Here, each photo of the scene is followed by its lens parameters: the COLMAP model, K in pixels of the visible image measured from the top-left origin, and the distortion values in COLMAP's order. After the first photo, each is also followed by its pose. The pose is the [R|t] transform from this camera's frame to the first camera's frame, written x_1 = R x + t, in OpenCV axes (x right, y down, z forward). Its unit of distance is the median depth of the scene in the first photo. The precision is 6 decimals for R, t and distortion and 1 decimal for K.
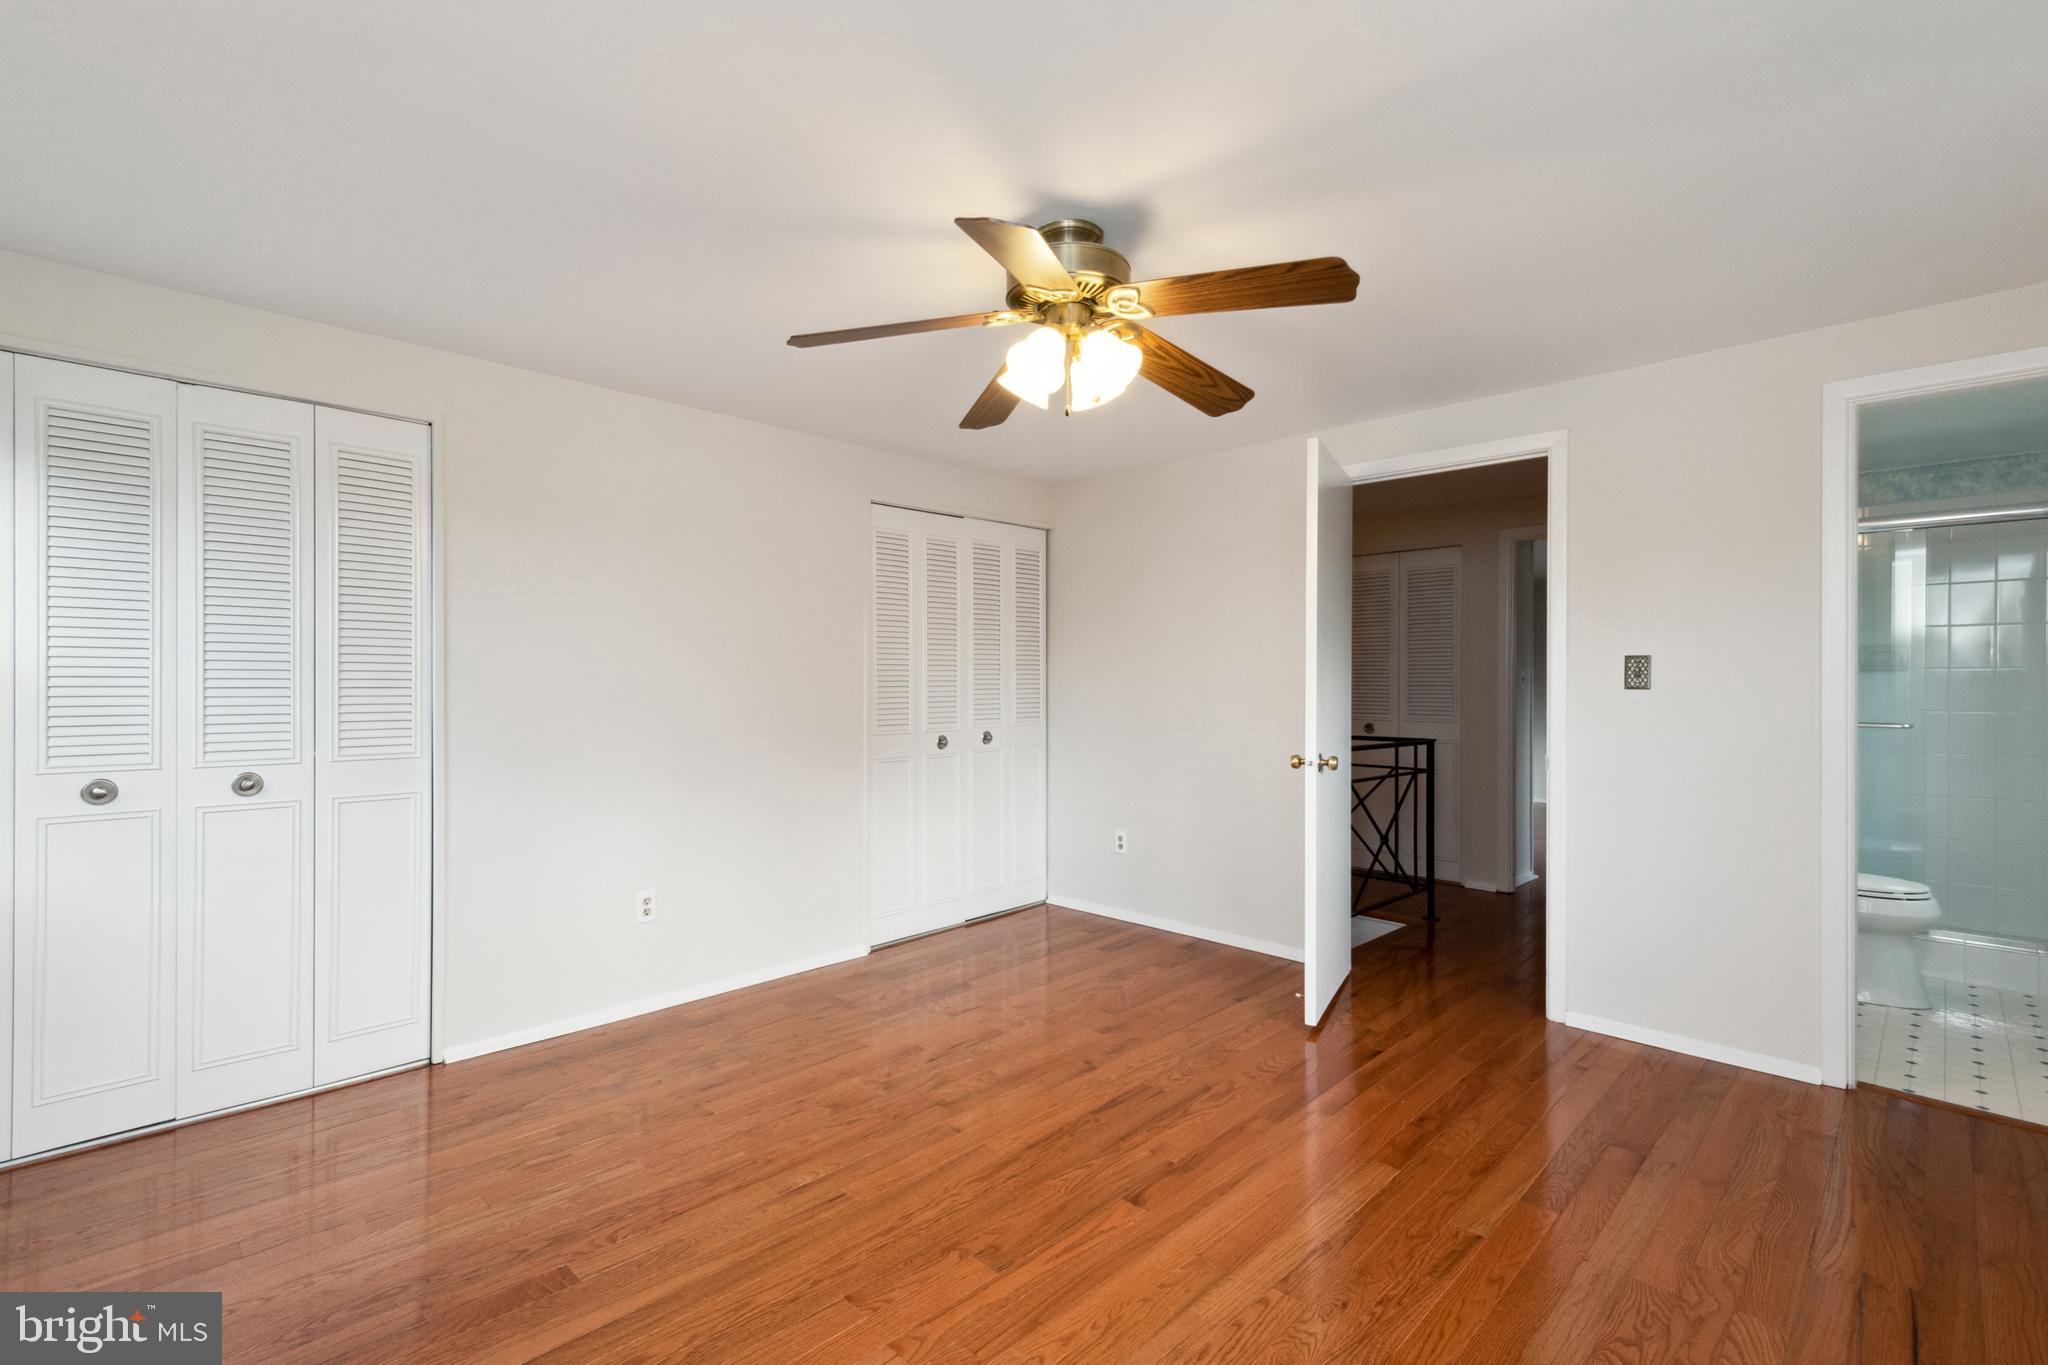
lens RADIAL K [[918.5, 0, 1018.2], [0, 918.5, 675.3], [0, 0, 1]] dist [0.035476, -0.015584]
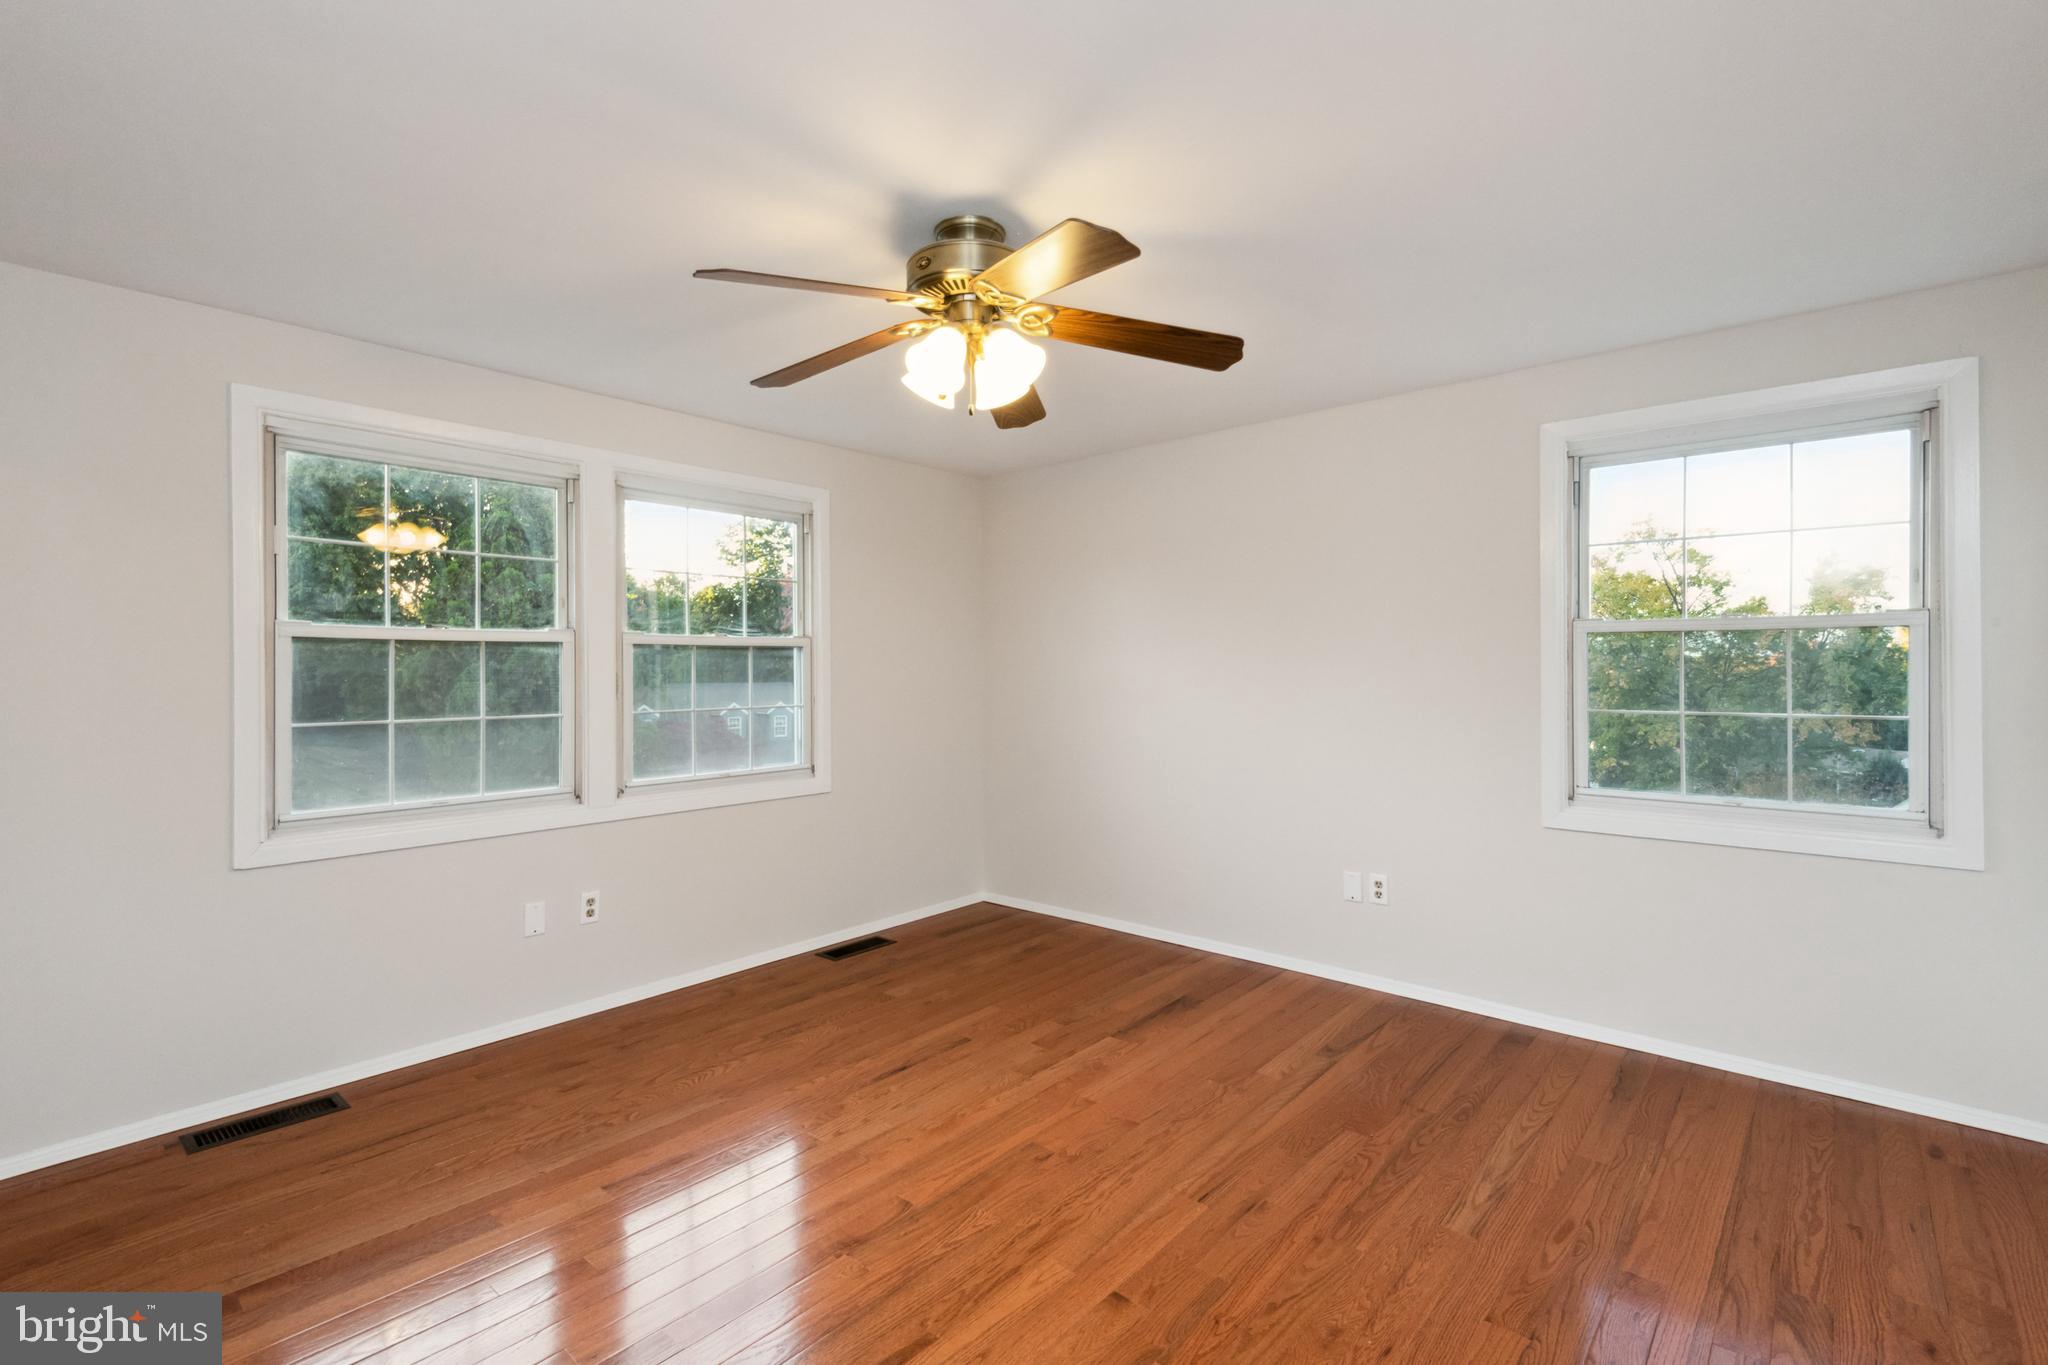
lens RADIAL K [[918.5, 0, 1018.2], [0, 918.5, 675.3], [0, 0, 1]] dist [0.035476, -0.015584]
pose [[-0.998208, 0.003129, -0.059752, 0.063391], [0.003687, 0.999951, -0.009219, 0.006554], [0.059720, -0.009423, -0.998171, 1.995410]]
